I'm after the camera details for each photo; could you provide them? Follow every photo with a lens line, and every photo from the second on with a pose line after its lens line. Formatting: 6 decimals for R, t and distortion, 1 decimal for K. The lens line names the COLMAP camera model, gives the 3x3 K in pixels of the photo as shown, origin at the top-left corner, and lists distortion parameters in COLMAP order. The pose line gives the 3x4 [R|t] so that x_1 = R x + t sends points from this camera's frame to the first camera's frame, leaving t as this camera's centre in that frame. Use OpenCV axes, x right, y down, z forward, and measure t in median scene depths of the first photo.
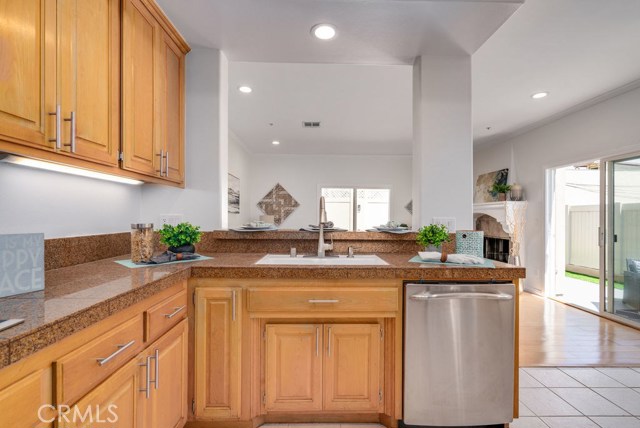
lens RADIAL K [[294.1, 0, 319.3], [0, 294.1, 216.2], [0, 0, 1]] dist [-0.002942, 0.000207]
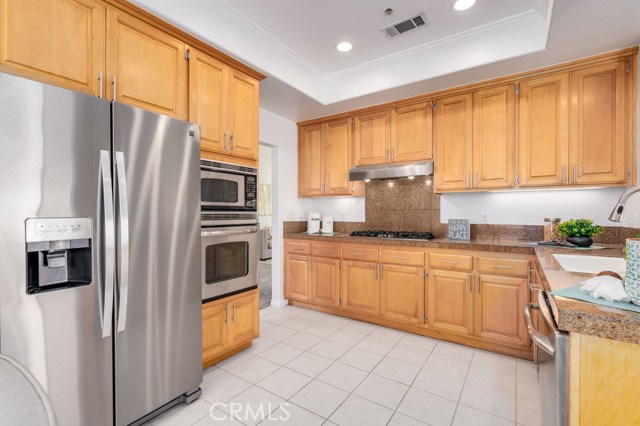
lens RADIAL K [[289.6, 0, 320.0], [0, 289.6, 213.0], [0, 0, 1]] dist [-0.003165, 0.000646]
pose [[-0.573472, -0.005666, -0.819206, 0.383300], [-0.002997, 0.999984, -0.004819, 0.002990], [0.819220, -0.000308, -0.573480, 0.270113]]
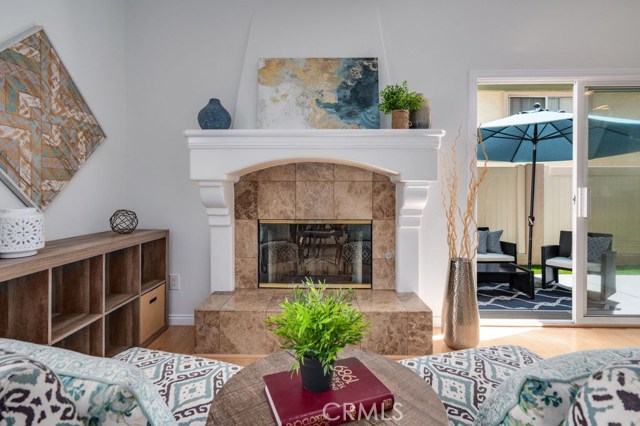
lens RADIAL K [[315.2, 0, 317.6], [0, 315.2, 194.8], [0, 0, 1]] dist [-0.003311, 0.000204]
pose [[0.042931, -0.008181, 0.999045, 0.166043], [0.000176, 0.999967, 0.008181, 0.031851], [-0.999078, -0.000175, 0.042931, 1.011915]]
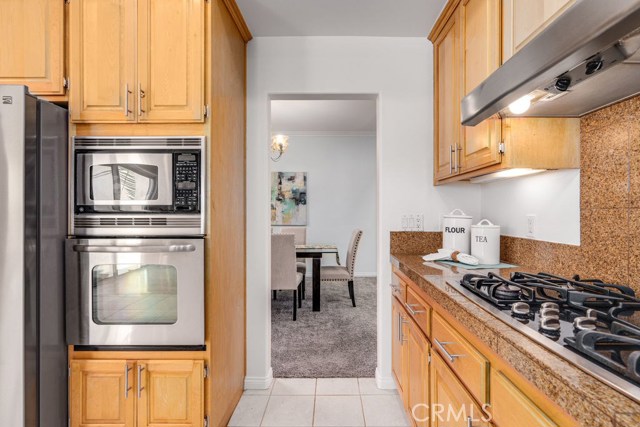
lens RADIAL K [[298.2, 0, 324.8], [0, 298.2, 215.1], [0, 0, 1]] dist [-0.001946, -0.000167]
pose [[-0.999892, -0.005654, 0.013562, -0.046118], [-0.005555, 0.999958, 0.007322, -0.002861], [-0.013603, 0.007246, -0.999881, 0.188425]]
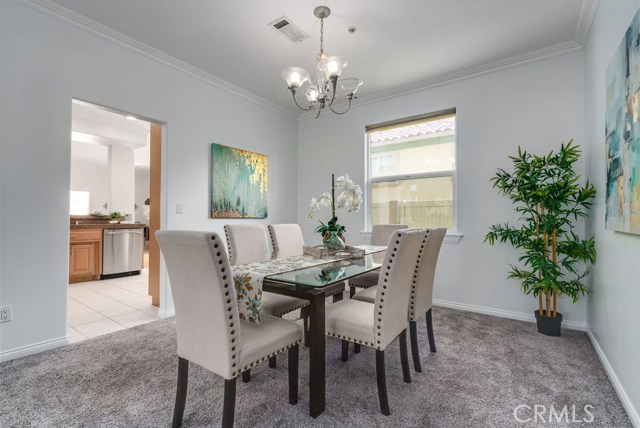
lens RADIAL K [[289.6, 0, 320.0], [0, 289.6, 214.0], [0, 0, 1]] dist [-0.003165, 0.000646]
pose [[0.596688, 0.009761, 0.802414, -0.233948], [-0.000051, 0.999926, -0.012126, 0.023128], [-0.802473, 0.007194, 0.596645, -0.711407]]
